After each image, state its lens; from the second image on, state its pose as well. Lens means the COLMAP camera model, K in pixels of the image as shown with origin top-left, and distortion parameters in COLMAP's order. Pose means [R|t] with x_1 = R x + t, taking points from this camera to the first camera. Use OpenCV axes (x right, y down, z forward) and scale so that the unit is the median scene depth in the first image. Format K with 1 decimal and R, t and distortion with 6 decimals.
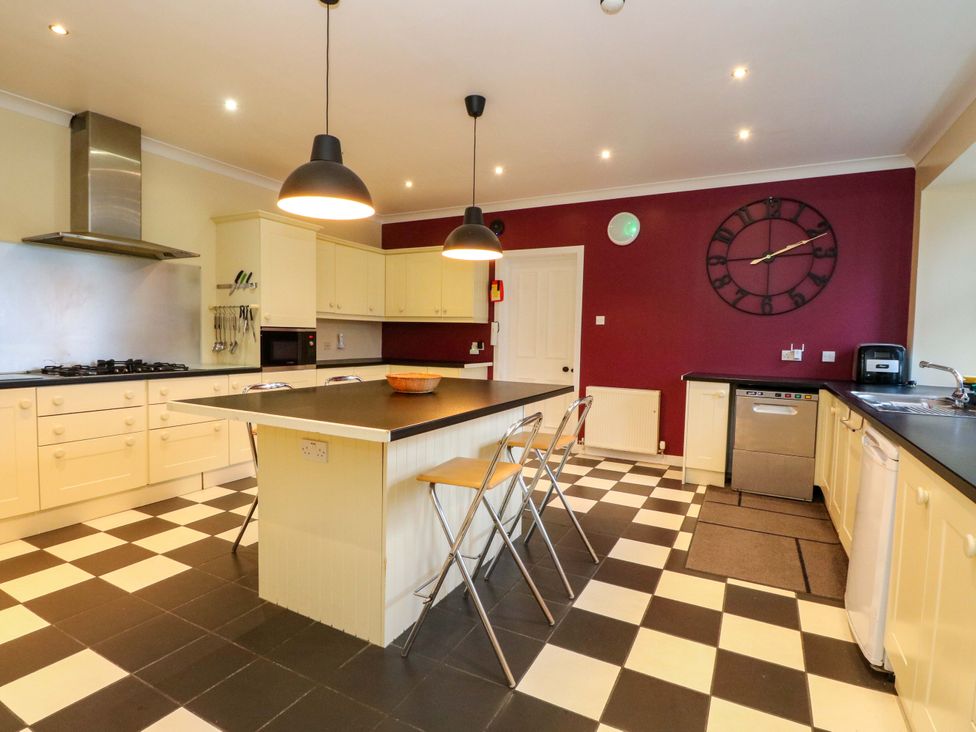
lens RADIAL K [[505.6, 0, 488.3], [0, 505.6, 363.7], [0, 0, 1]] dist [-0.001129, -0.014115]
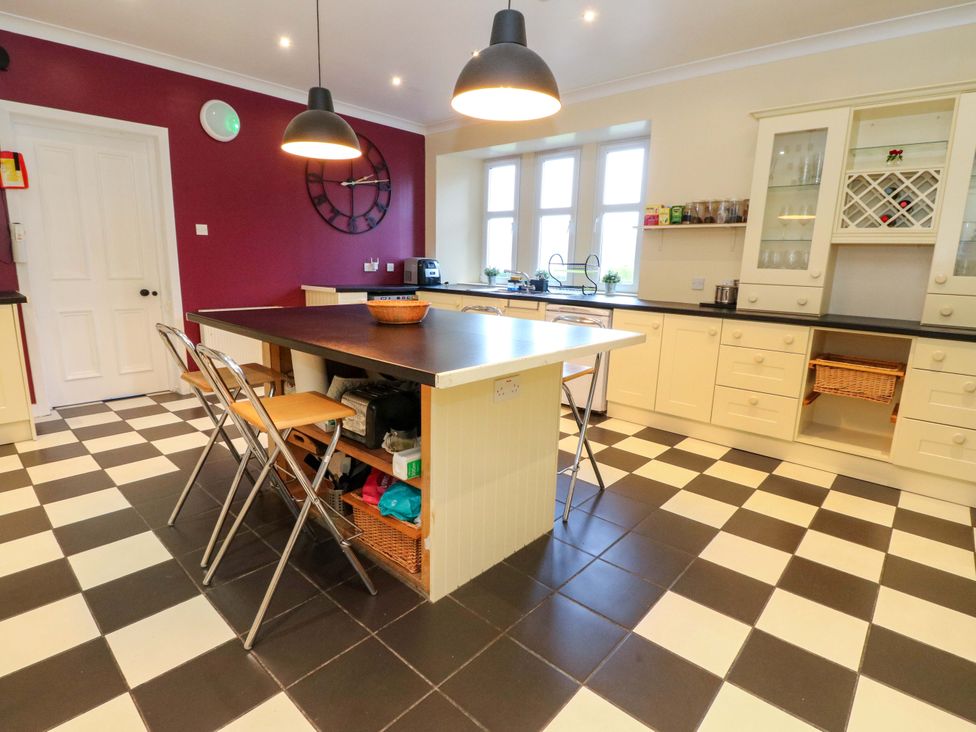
lens RADIAL K [[508.7, 0, 491.1], [0, 508.7, 360.5], [0, 0, 1]] dist [0.003182, -0.013416]
pose [[0.239503, -0.199664, 0.950143, -0.672629], [0.032477, 0.979726, 0.197694, -0.033126], [-0.970352, -0.016490, 0.241132, 0.443062]]
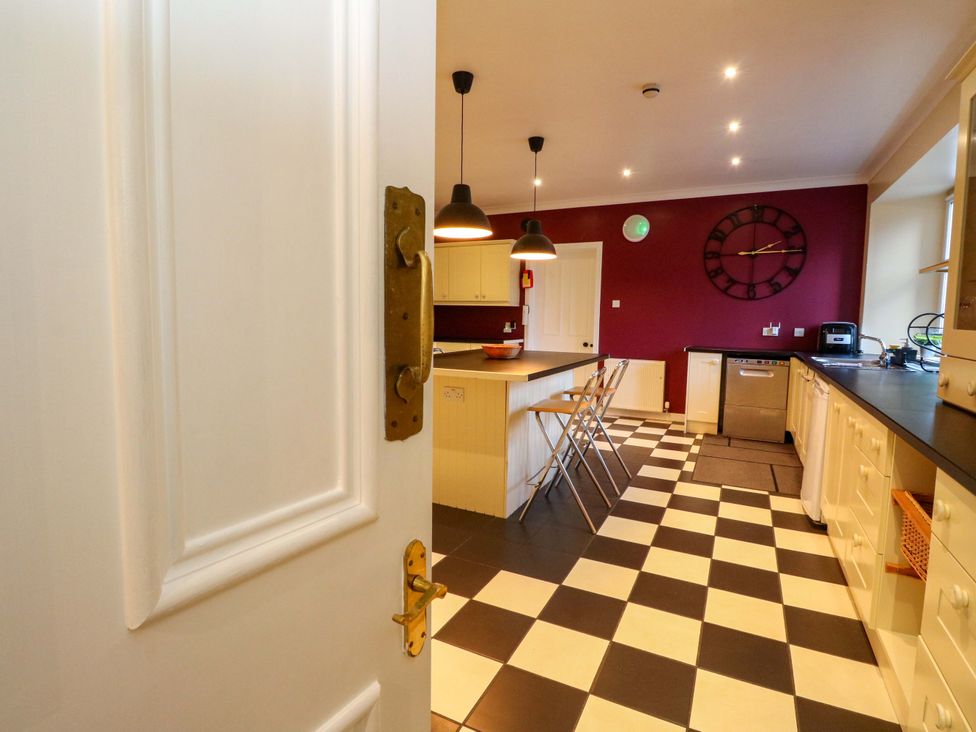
lens RADIAL K [[508.7, 0, 491.1], [0, 508.7, 360.5], [0, 0, 1]] dist [0.003182, -0.013416]
pose [[0.999547, -0.006784, 0.029322, -0.153155], [0.005870, 0.999497, 0.031156, 0.013545], [-0.029519, -0.030970, 0.999084, -0.286529]]
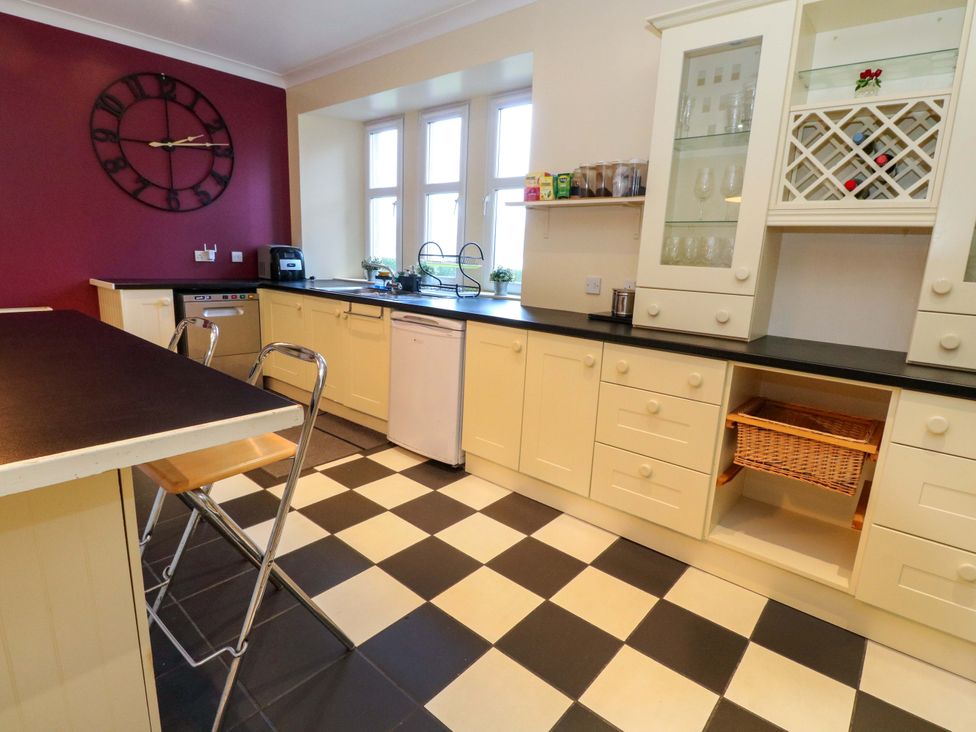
lens RADIAL K [[508.7, 0, 491.1], [0, 508.7, 360.5], [0, 0, 1]] dist [0.003182, -0.013416]
pose [[0.215177, -0.207887, 0.954192, -0.301673], [0.016308, 0.977708, 0.209333, -0.017775], [-0.976439, -0.029482, 0.213770, 0.269279]]
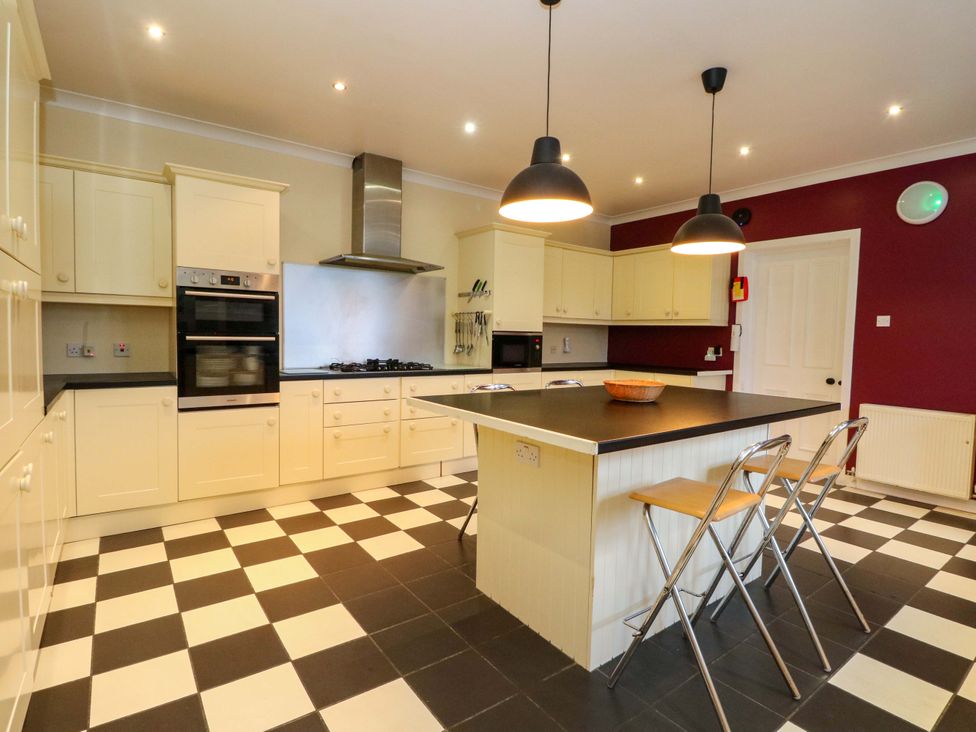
lens RADIAL K [[505.6, 0, 488.3], [0, 505.6, 363.7], [0, 0, 1]] dist [-0.001129, -0.014115]
pose [[0.901032, 0.023096, -0.433138, 0.009048], [-0.026640, 0.999643, -0.002114, -0.001509], [0.432935, 0.013443, 0.901325, 0.033899]]
